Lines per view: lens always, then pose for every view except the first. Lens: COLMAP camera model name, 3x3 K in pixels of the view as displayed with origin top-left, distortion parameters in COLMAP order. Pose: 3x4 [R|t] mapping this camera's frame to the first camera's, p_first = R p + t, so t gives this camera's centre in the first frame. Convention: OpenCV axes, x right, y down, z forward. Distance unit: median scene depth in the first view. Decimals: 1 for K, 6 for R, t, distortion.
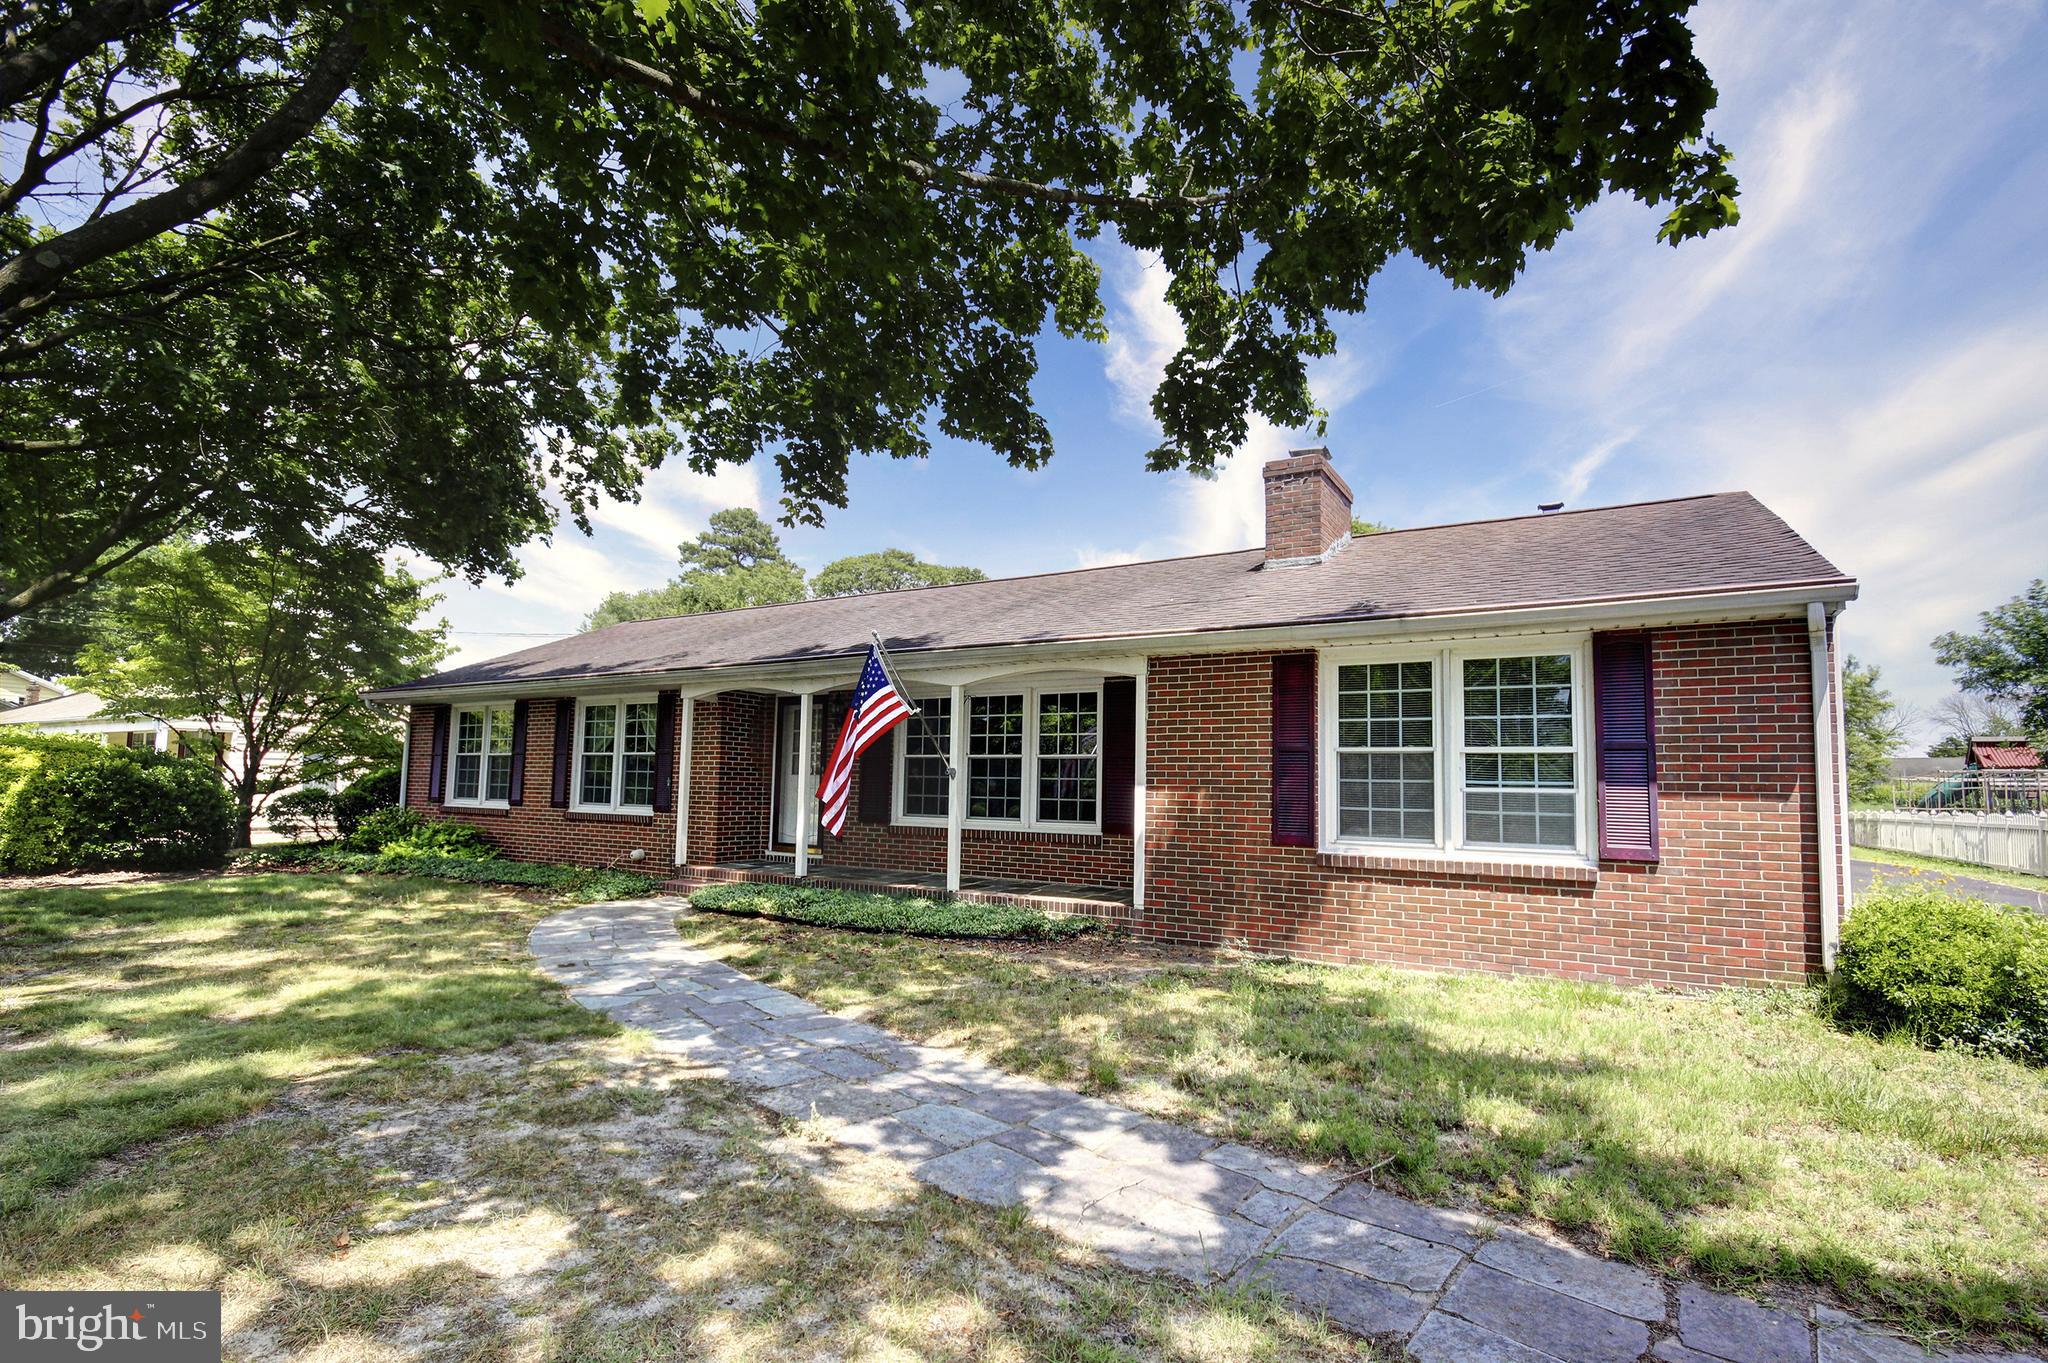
lens RADIAL K [[966.4, 0, 1027.7], [0, 966.4, 716.9], [0, 0, 1]] dist [0.000494, 0.000183]
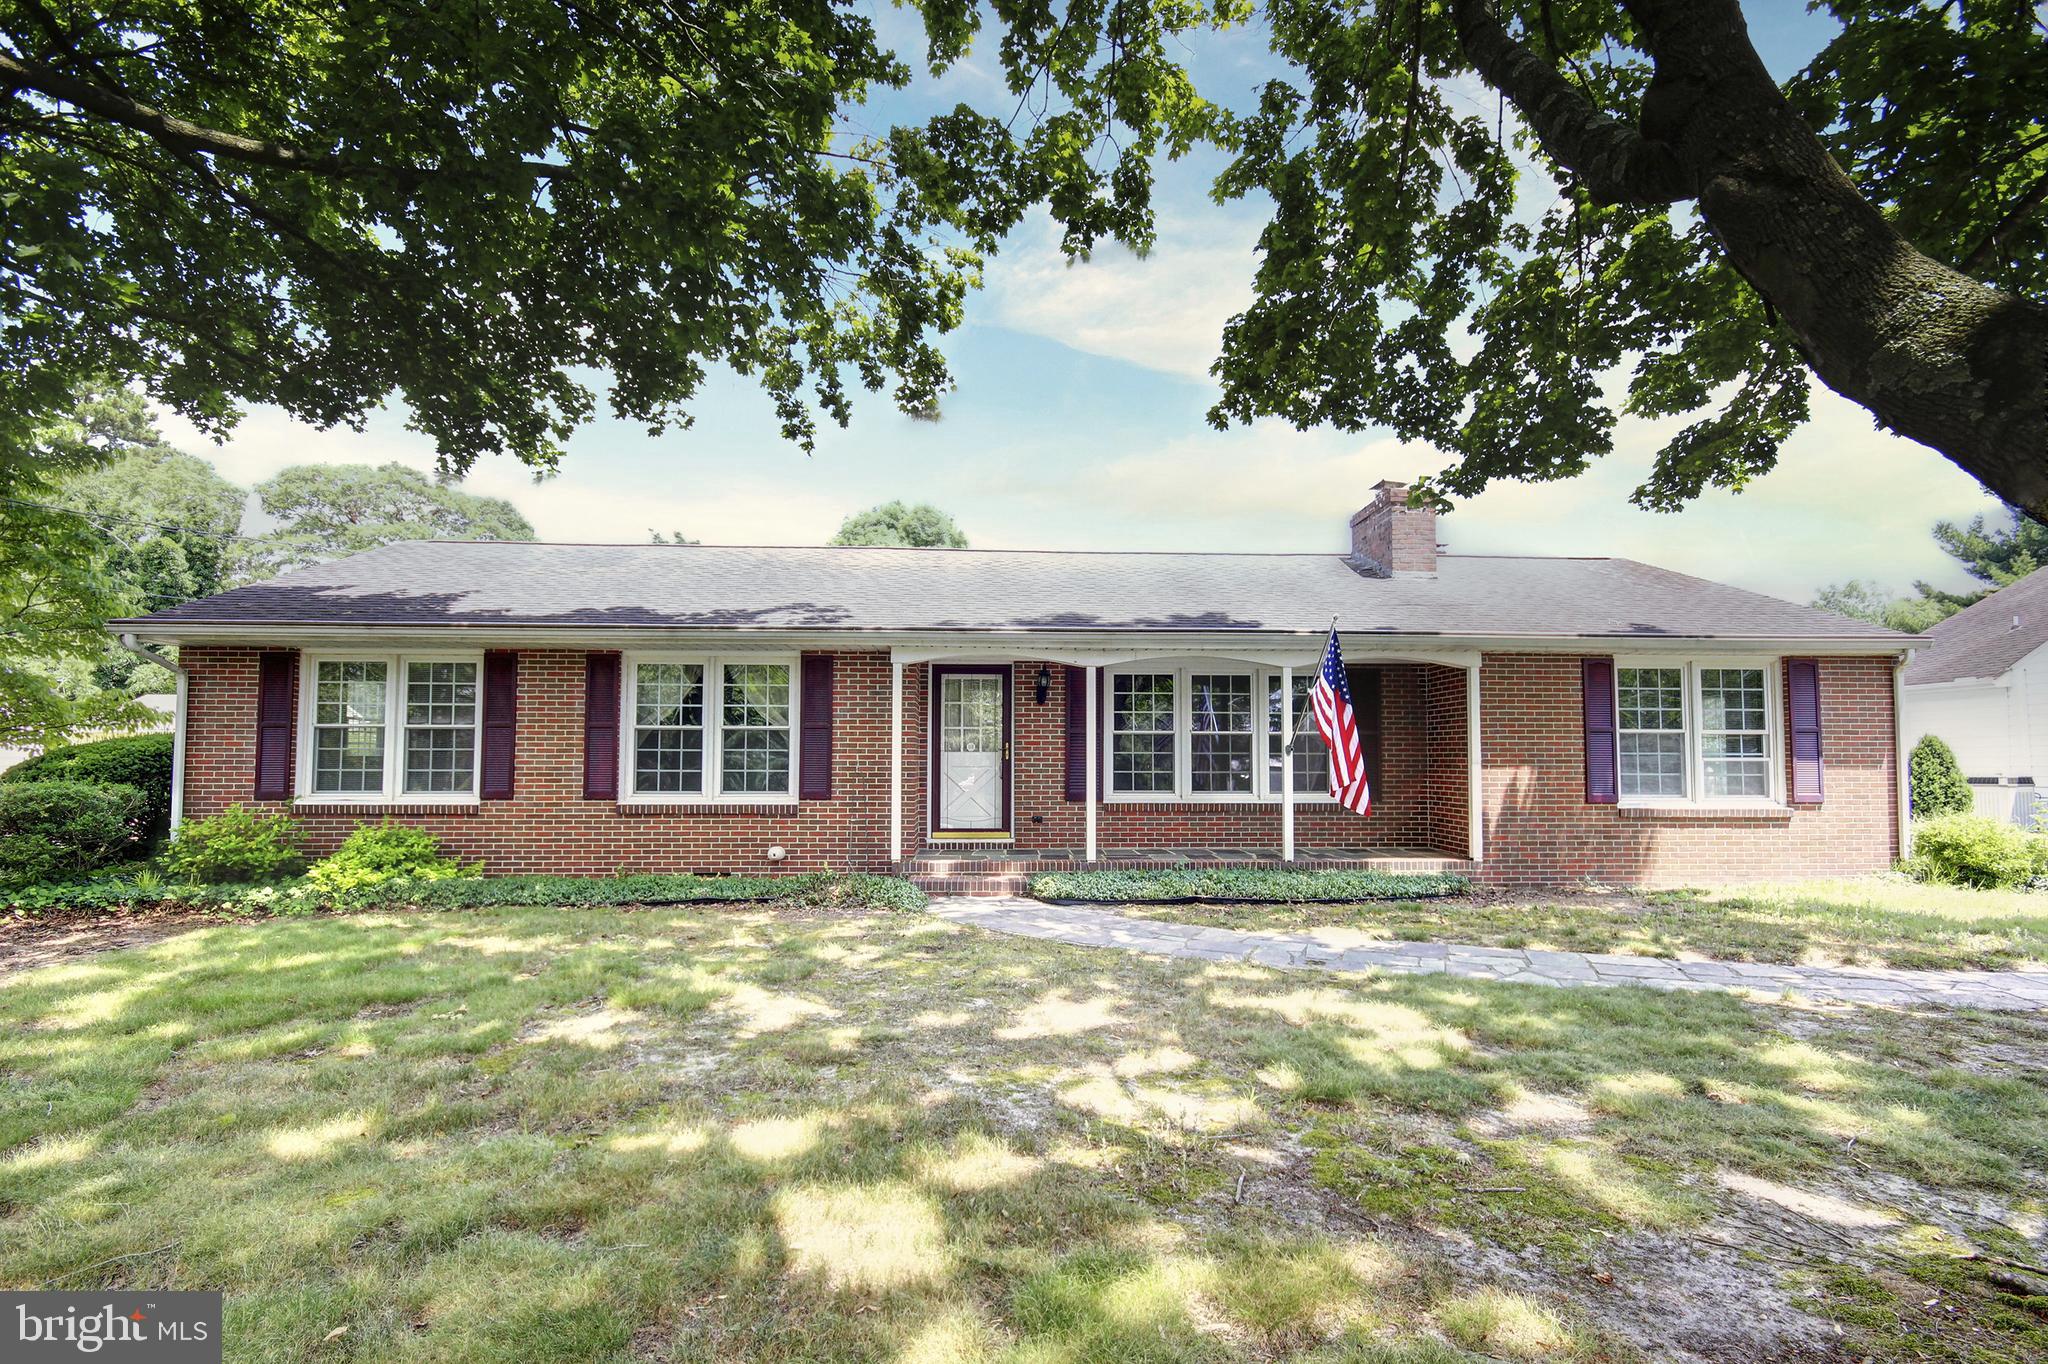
lens RADIAL K [[966.4, 0, 1027.7], [0, 966.4, 717.4], [0, 0, 1]] dist [0.000494, 0.000183]
pose [[0.821983, 0.011056, 0.569404, -0.789325], [-0.029510, 0.999295, 0.023197, 0.006001], [-0.568746, -0.035871, 0.821730, 0.255818]]
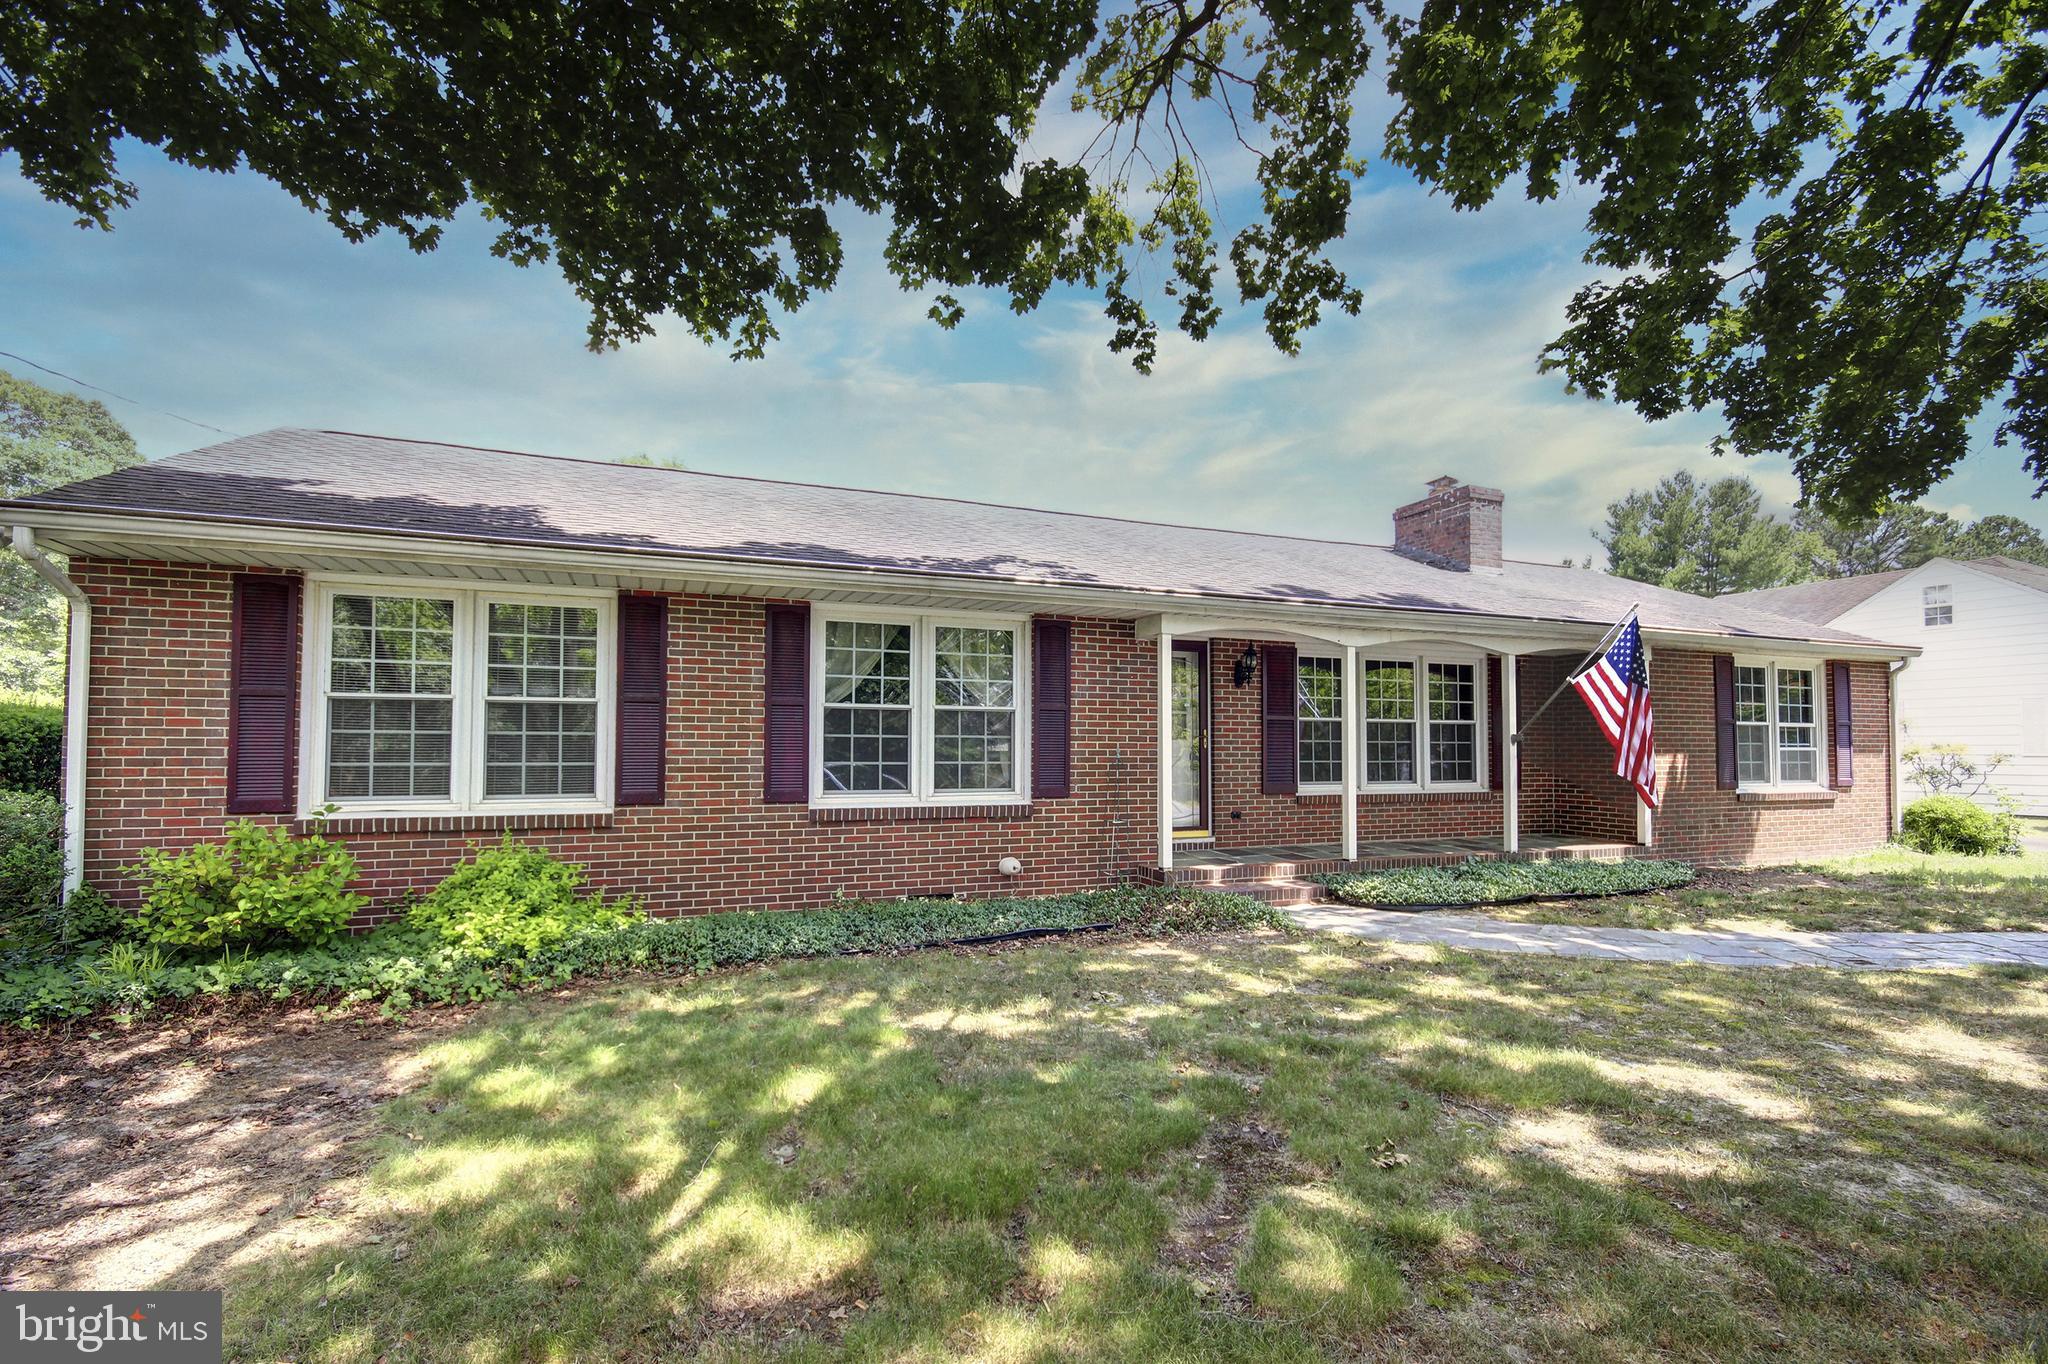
lens RADIAL K [[966.4, 0, 1027.7], [0, 966.4, 717.4], [0, 0, 1]] dist [0.000494, 0.000183]
pose [[0.573456, 0.010476, 0.819169, -1.063602], [-0.053157, 0.998287, 0.024445, 0.032713], [-0.817510, -0.057563, 0.573031, 0.727154]]
